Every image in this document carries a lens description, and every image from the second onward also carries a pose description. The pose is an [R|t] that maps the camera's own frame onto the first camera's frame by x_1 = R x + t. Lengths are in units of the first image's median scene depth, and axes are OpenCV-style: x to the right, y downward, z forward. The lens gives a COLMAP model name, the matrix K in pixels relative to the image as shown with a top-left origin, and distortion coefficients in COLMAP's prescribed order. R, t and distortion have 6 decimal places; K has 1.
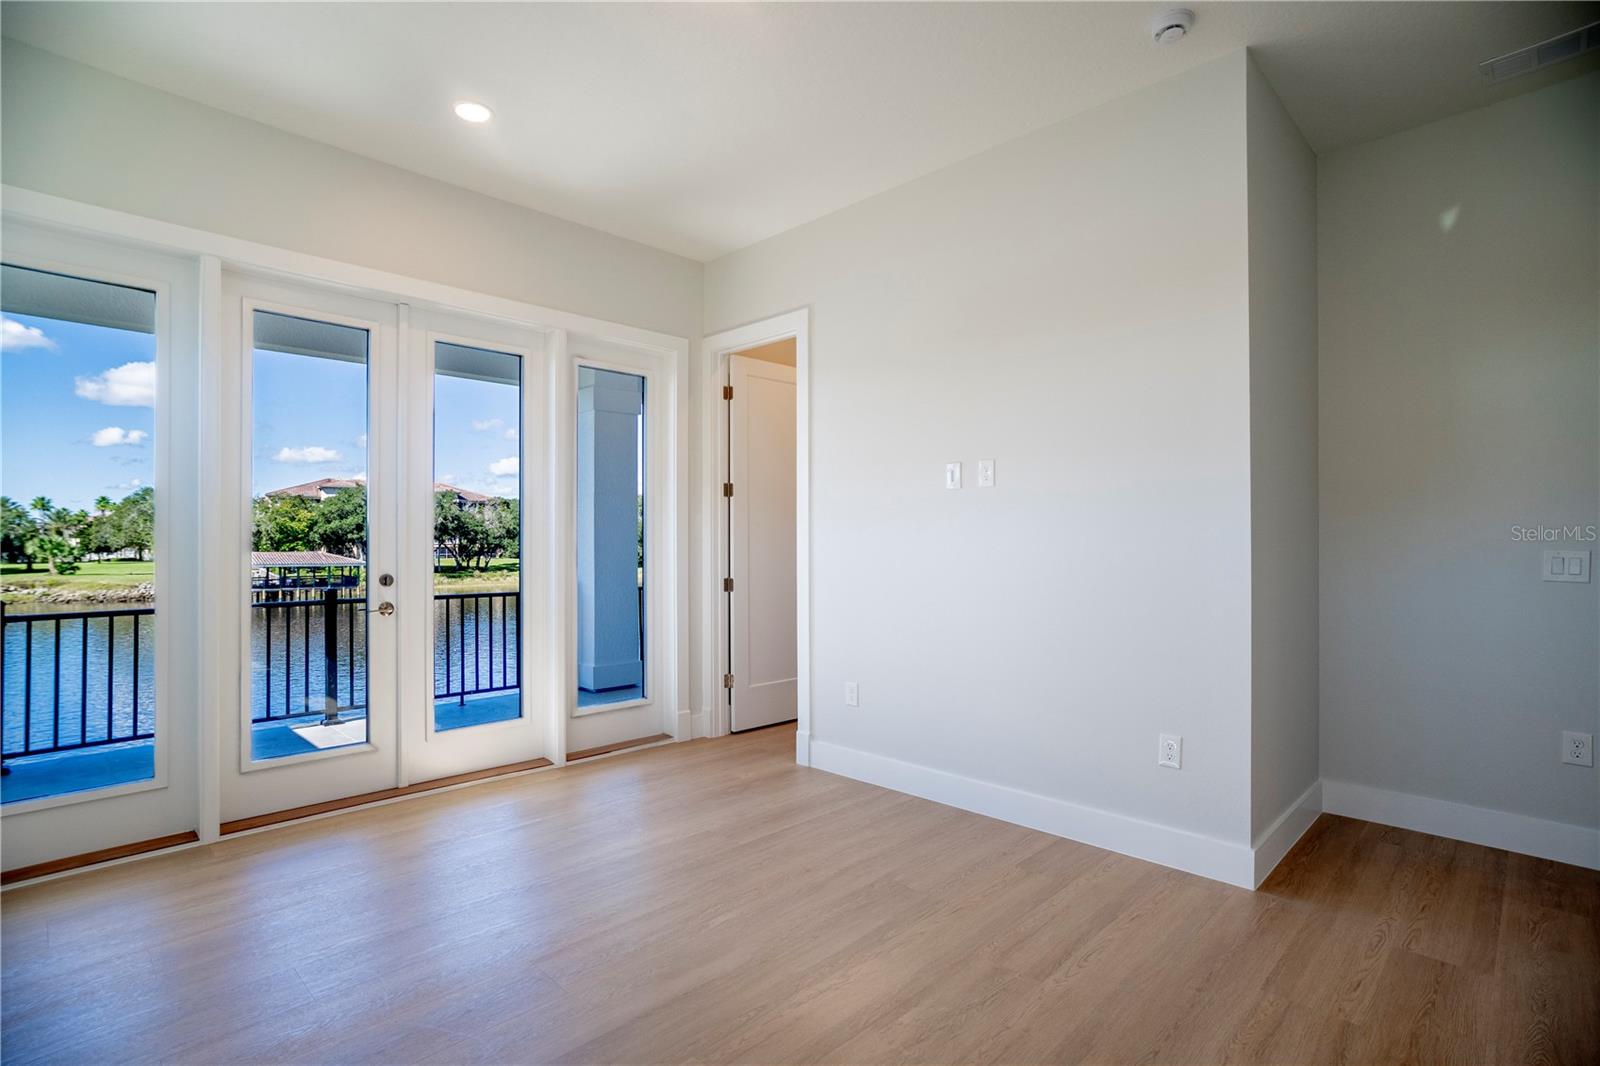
lens RADIAL K [[810.1, 0, 800.0], [0, 810.1, 533.0], [0, 0, 1]] dist [0.023179, 0.000284]
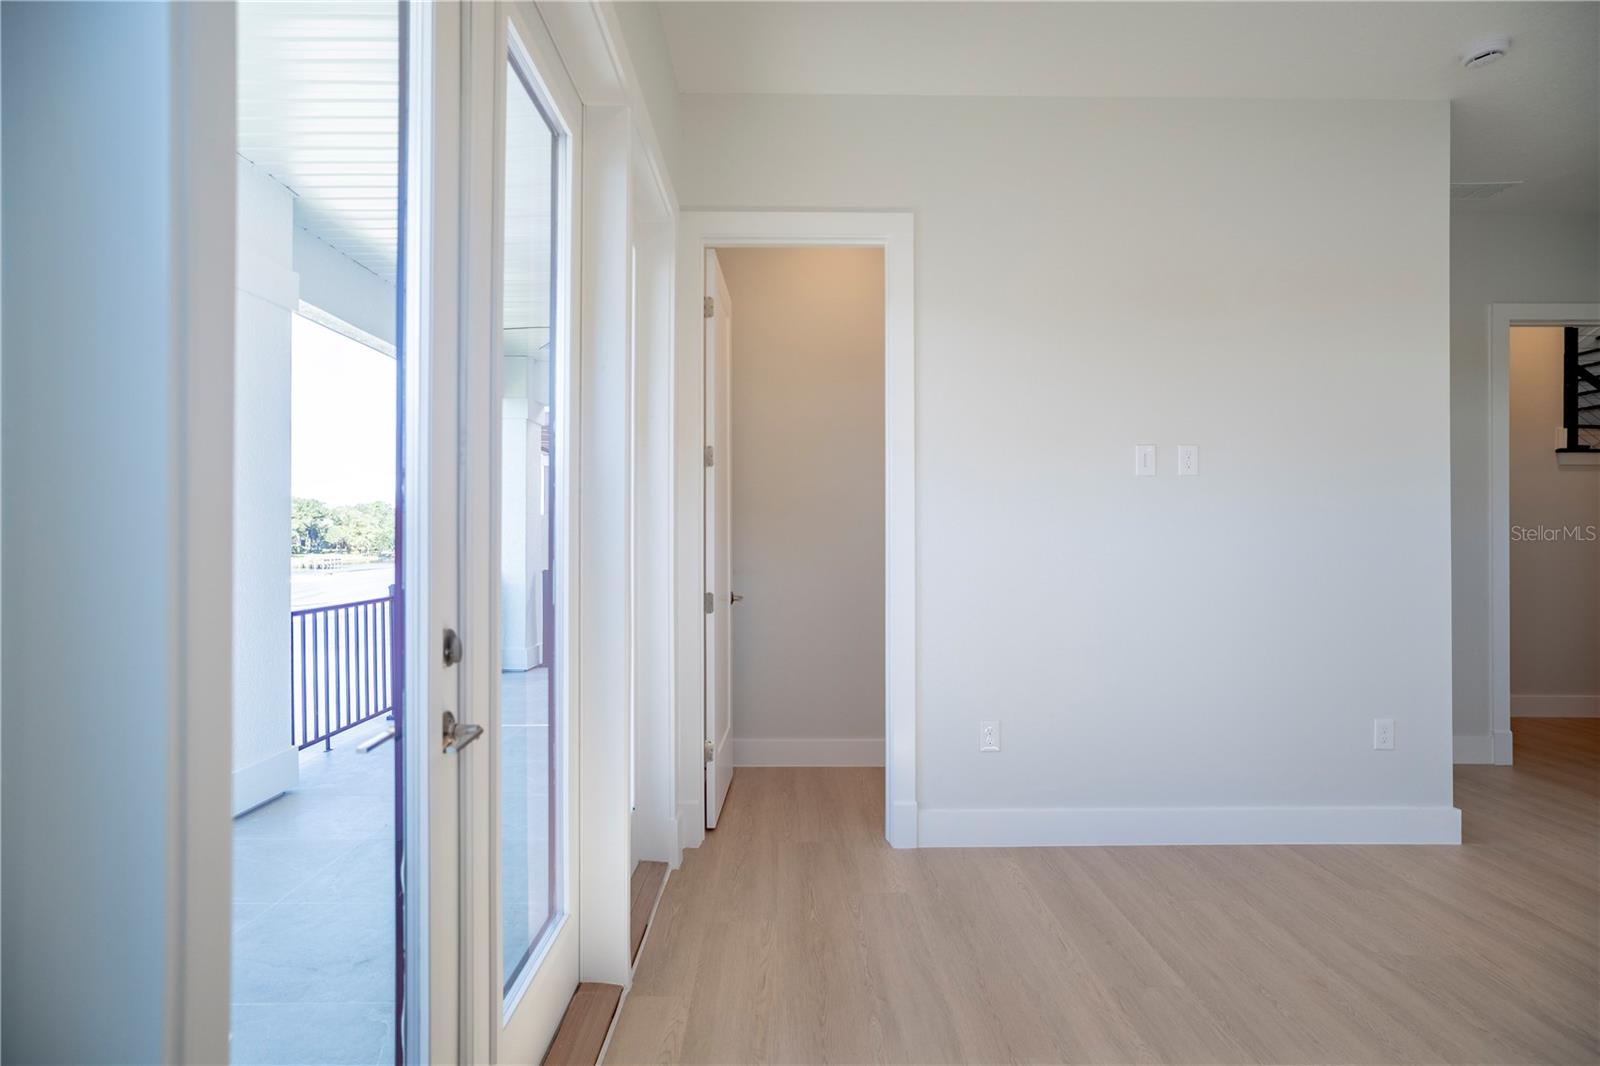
lens RADIAL K [[816.2, 0, 800.0], [0, 816.2, 533.0], [0, 0, 1]] dist [-0.004097, -0.000719]
pose [[0.695145, 0.002536, 0.718866, -0.679624], [-0.008526, 0.999953, 0.004718, 0.005190], [-0.718819, -0.009409, 0.695133, 0.662437]]
